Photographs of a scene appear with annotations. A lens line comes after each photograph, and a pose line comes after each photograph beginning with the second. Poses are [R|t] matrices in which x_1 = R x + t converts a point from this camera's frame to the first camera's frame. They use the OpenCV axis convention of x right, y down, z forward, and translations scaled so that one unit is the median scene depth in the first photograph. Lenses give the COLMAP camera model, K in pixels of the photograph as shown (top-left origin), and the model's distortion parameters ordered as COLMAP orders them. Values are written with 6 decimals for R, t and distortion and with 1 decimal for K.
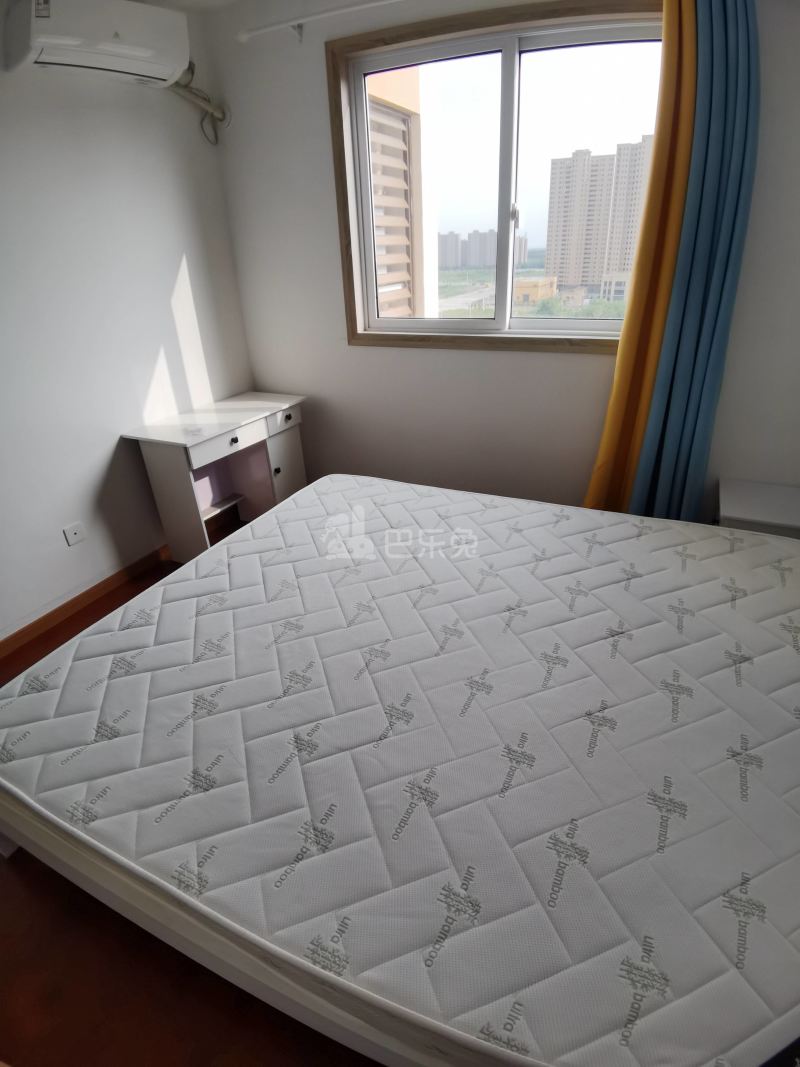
lens RADIAL K [[535.4, 0, 401.3], [0, 535.4, 531.8], [0, 0, 1]] dist [-0.001825, -0.046647]
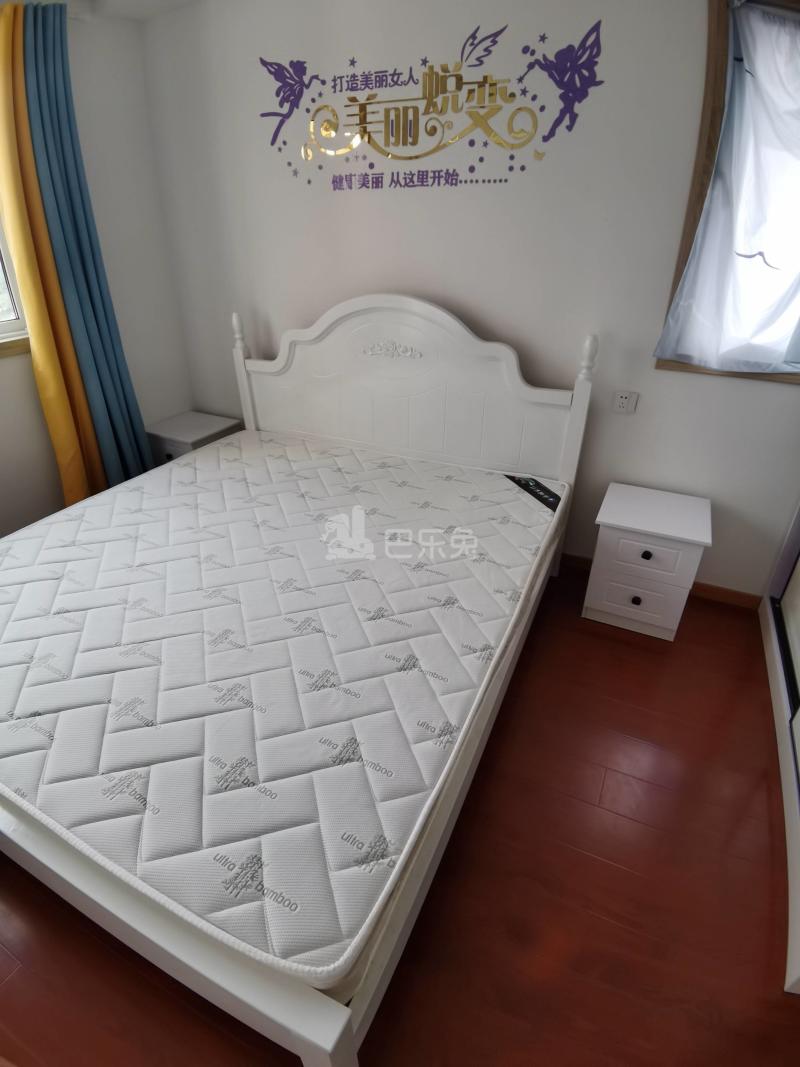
lens RADIAL K [[535.4, 0, 401.3], [0, 535.4, 531.8], [0, 0, 1]] dist [-0.001825, -0.046647]
pose [[-0.000218, -0.451083, 0.892482, -0.908716], [0.461679, 0.791628, 0.400222, -0.187205], [-0.887047, 0.412128, 0.208083, 0.429978]]
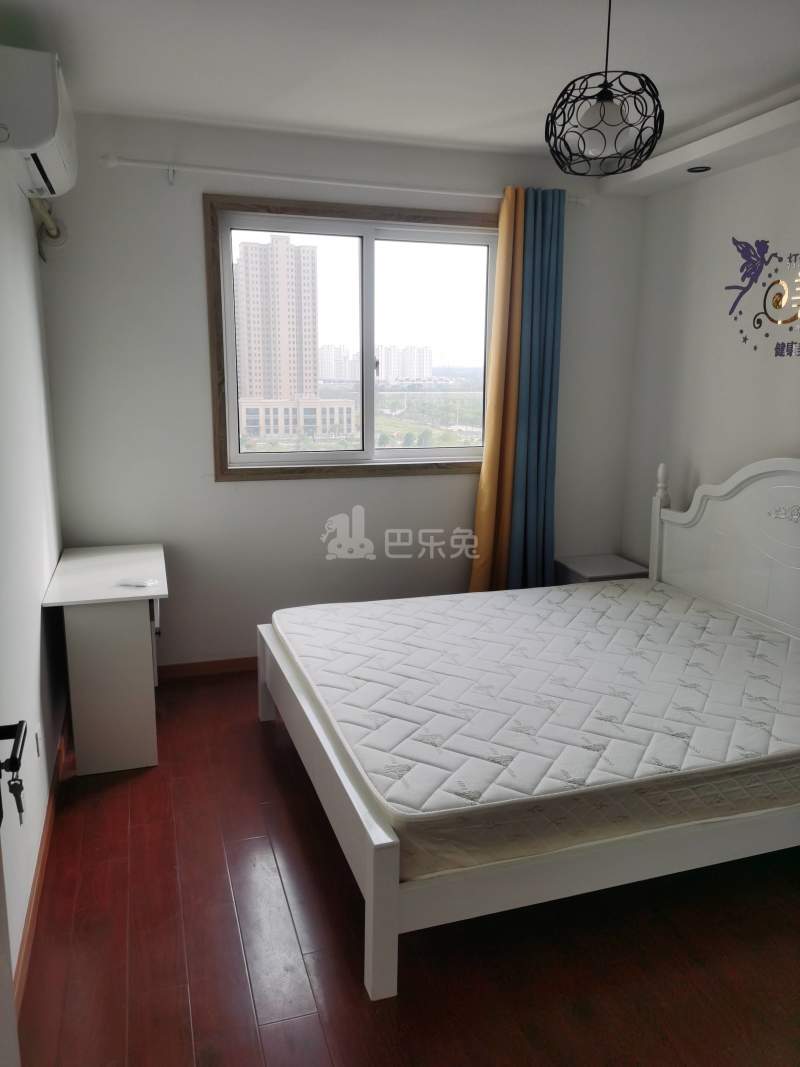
lens RADIAL K [[814.9, 0, 400.0], [0, 814.9, 533.5], [0, 0, 1]] dist [0.044673, -0.000469]
pose [[0.722825, -0.096027, 0.684327, -1.481337], [0.286151, 0.942997, -0.169924, 0.104141], [-0.629001, 0.318645, 0.709100, -0.269277]]
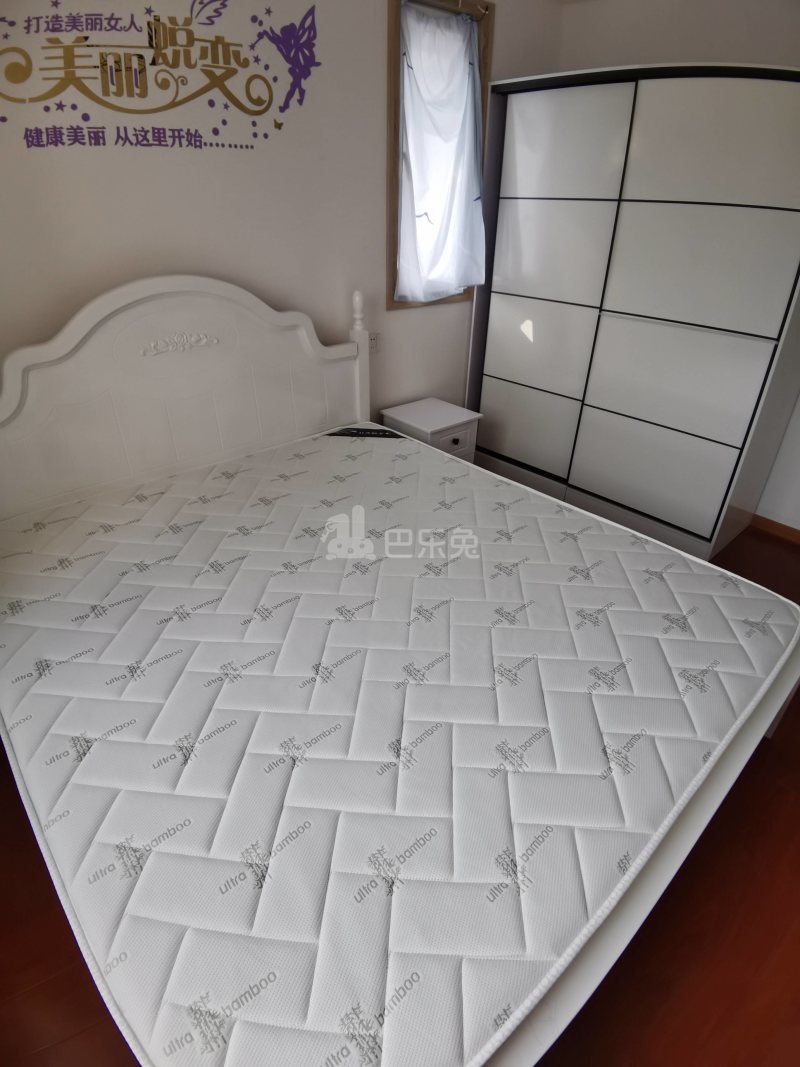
lens RADIAL K [[535.4, 0, 401.3], [0, 535.4, 531.8], [0, 0, 1]] dist [-0.001825, -0.046647]
pose [[-0.919790, -0.179088, 0.349161, -0.318387], [0.201304, 0.548445, 0.811594, -0.659041], [-0.336843, 0.816784, -0.468403, 1.310728]]
